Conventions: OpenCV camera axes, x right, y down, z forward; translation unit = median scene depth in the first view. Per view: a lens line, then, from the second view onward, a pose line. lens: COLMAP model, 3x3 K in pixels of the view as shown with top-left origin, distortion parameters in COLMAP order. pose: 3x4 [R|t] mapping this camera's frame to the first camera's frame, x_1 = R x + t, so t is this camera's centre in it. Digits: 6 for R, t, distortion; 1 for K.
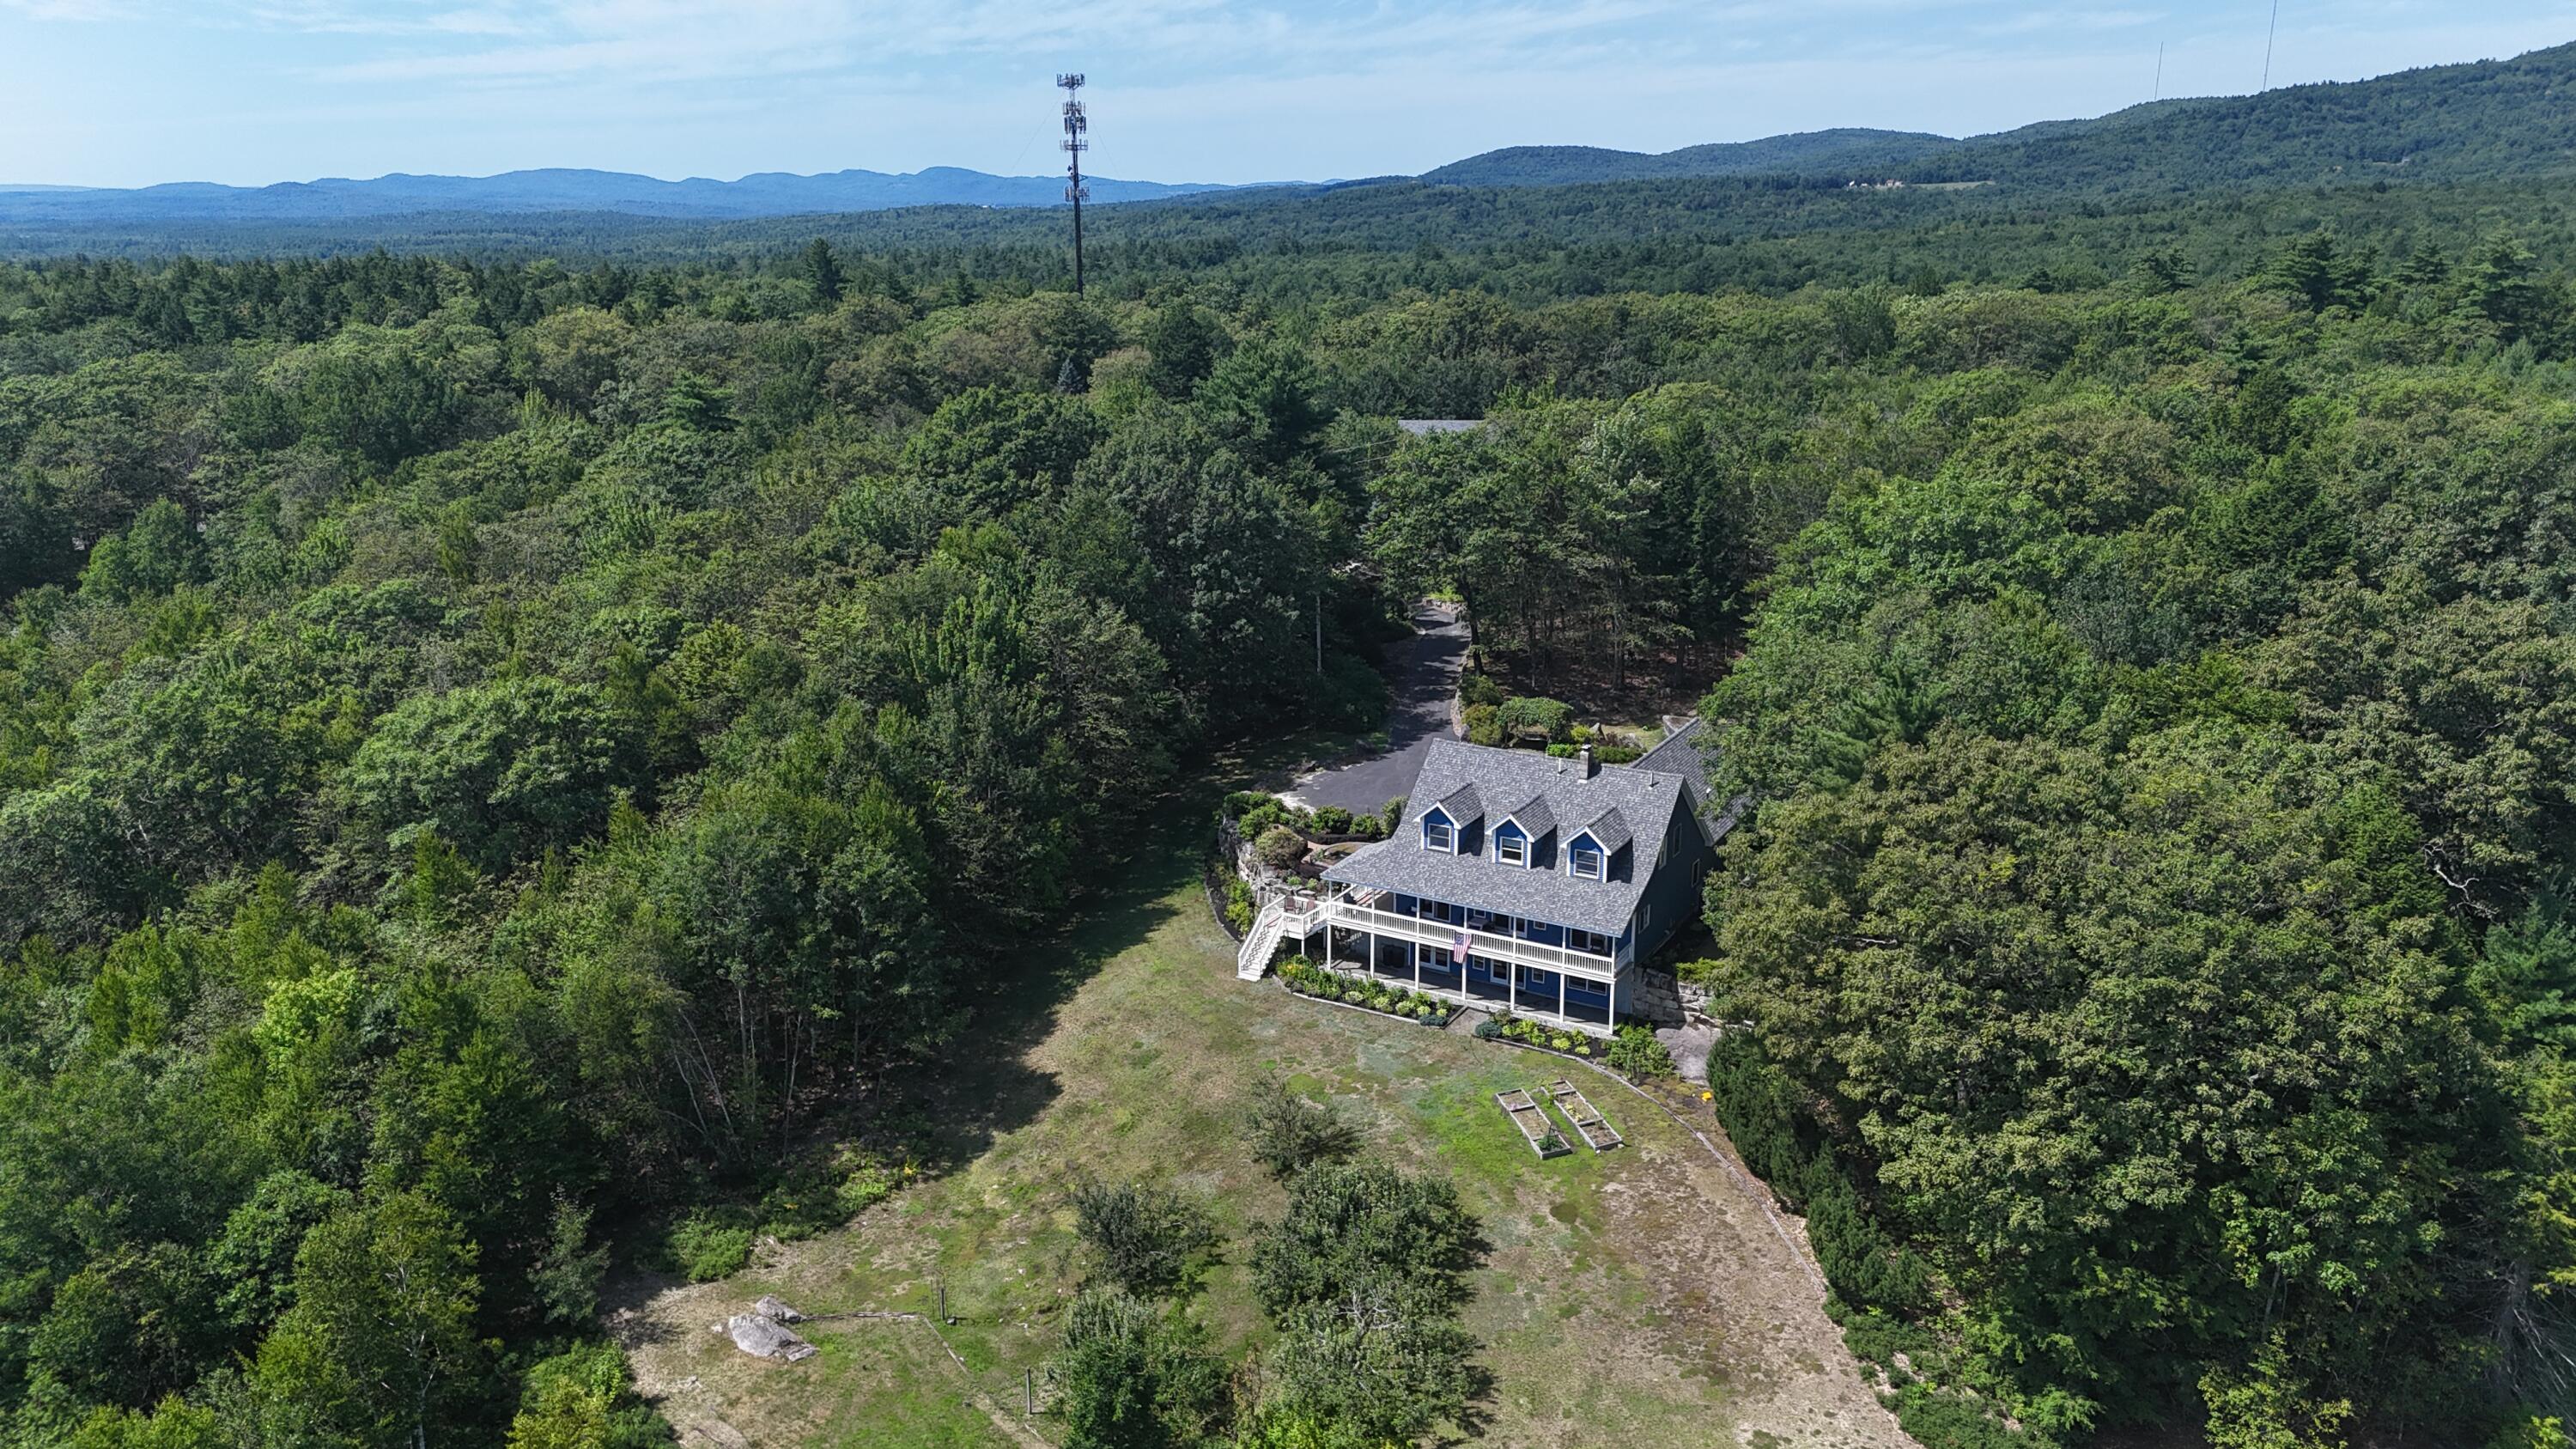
lens RADIAL K [[1895.7, 0, 1288.0], [0, 1895.7, 724.5], [0, 0, 1]] dist [0.073153, -0.053603]
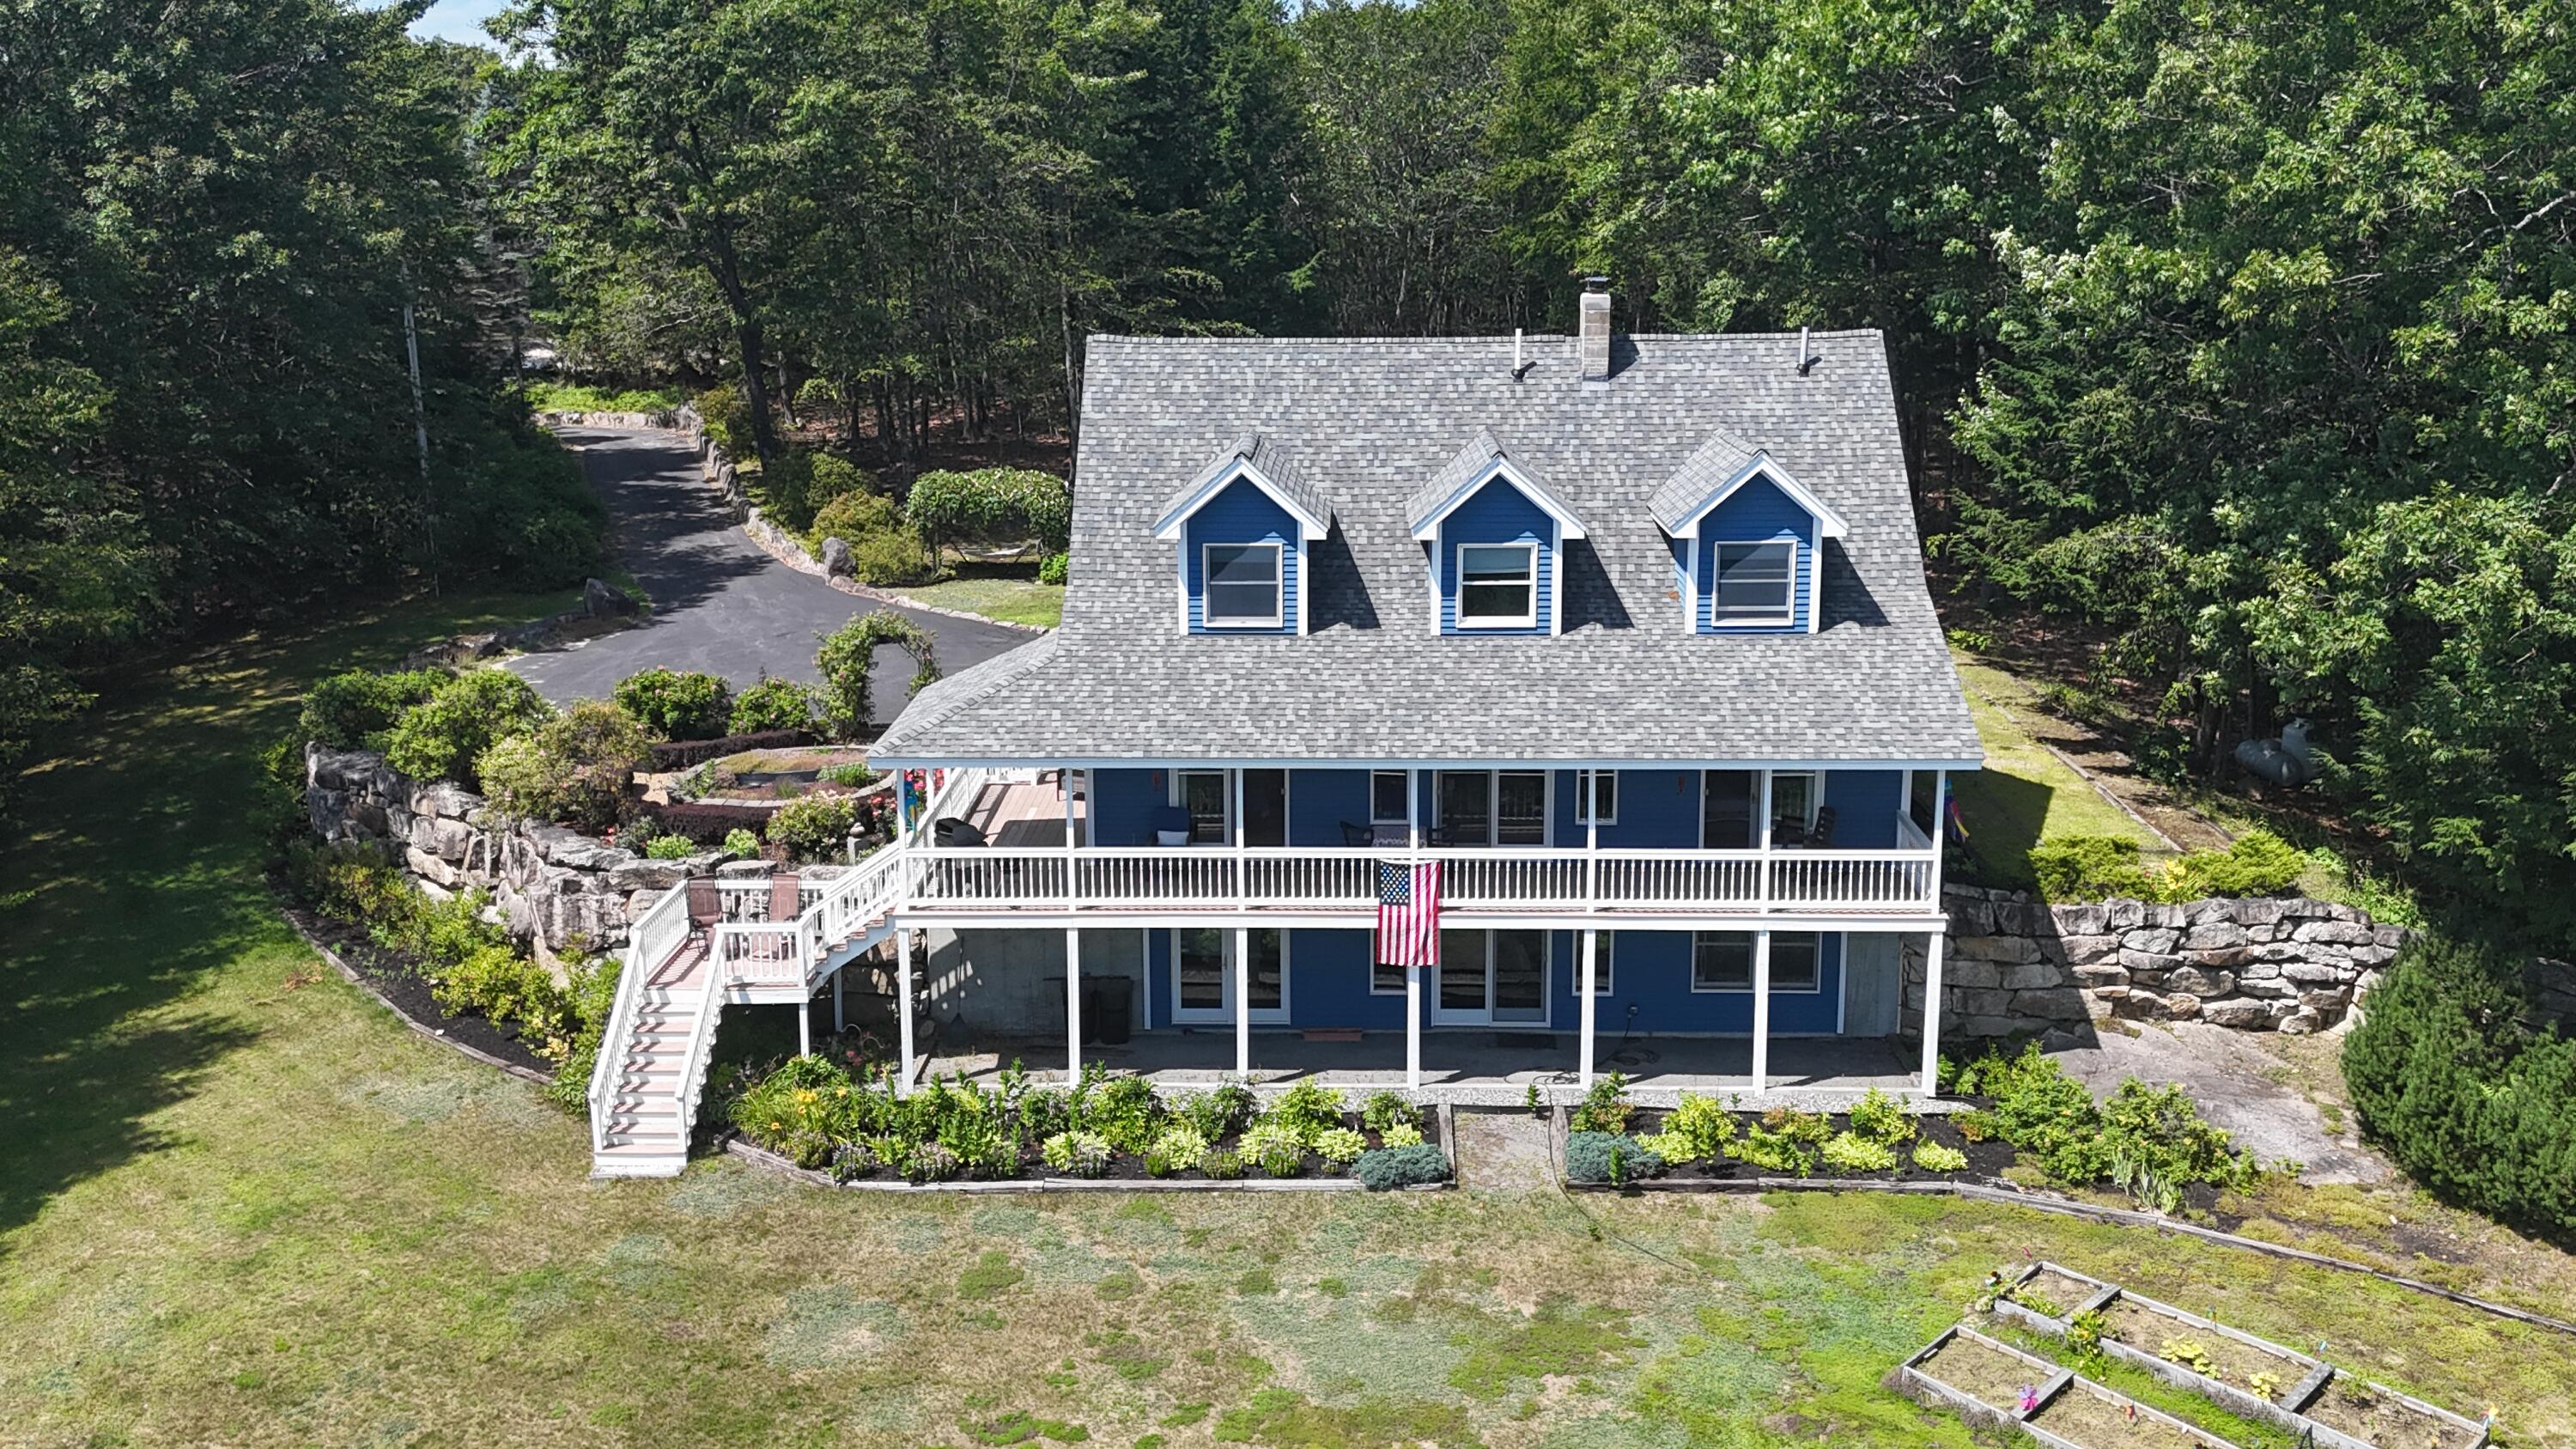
lens RADIAL K [[2366.8, 0, 1288.0], [0, 2366.8, 724.5], [0, 0, 1]] dist [0.074232, -0.003068]
pose [[0.875878, -0.102516, 0.471517, -0.096273], [0.132600, 0.990687, -0.030921, 0.094352], [-0.463956, 0.089607, 0.881315, 0.657897]]
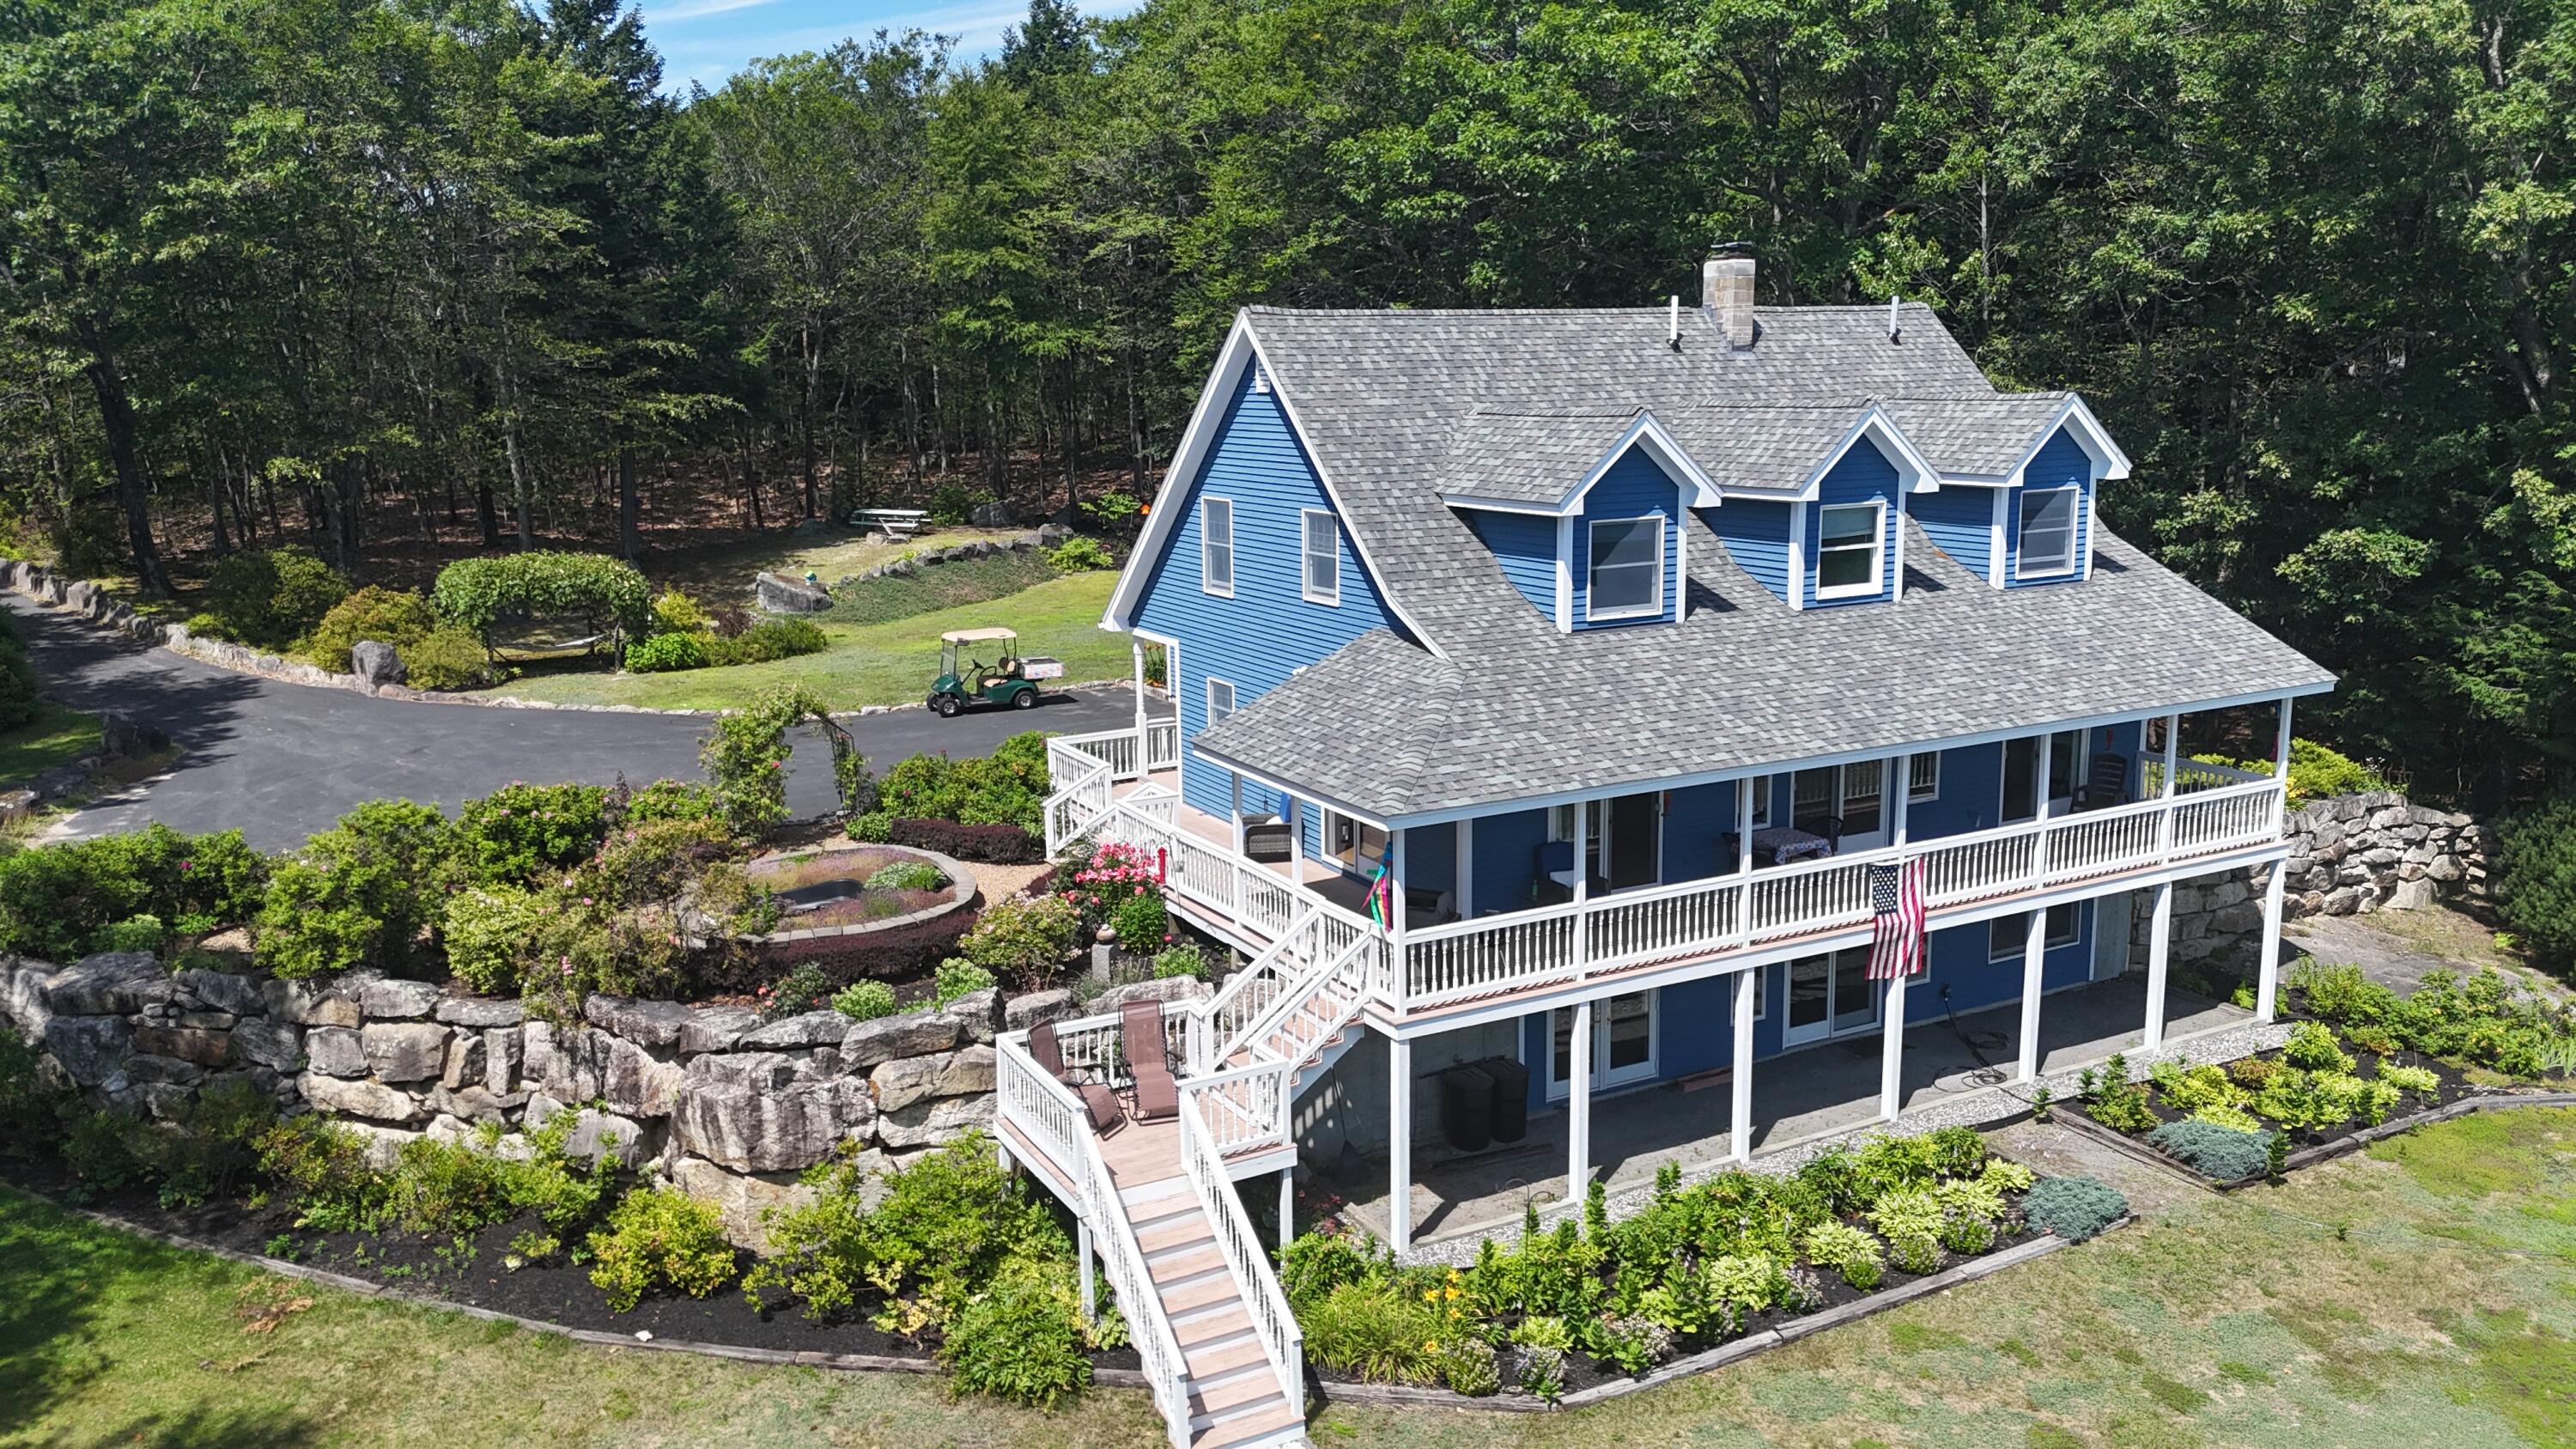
lens RADIAL K [[1895.7, 0, 1288.0], [0, 1895.7, 724.5], [0, 0, 1]] dist [0.073153, -0.053603]
pose [[0.518964, -0.161590, 0.839384, -0.165991], [0.247159, 0.968392, 0.033615, 0.059829], [-0.818284, 0.190017, 0.542498, 0.896741]]
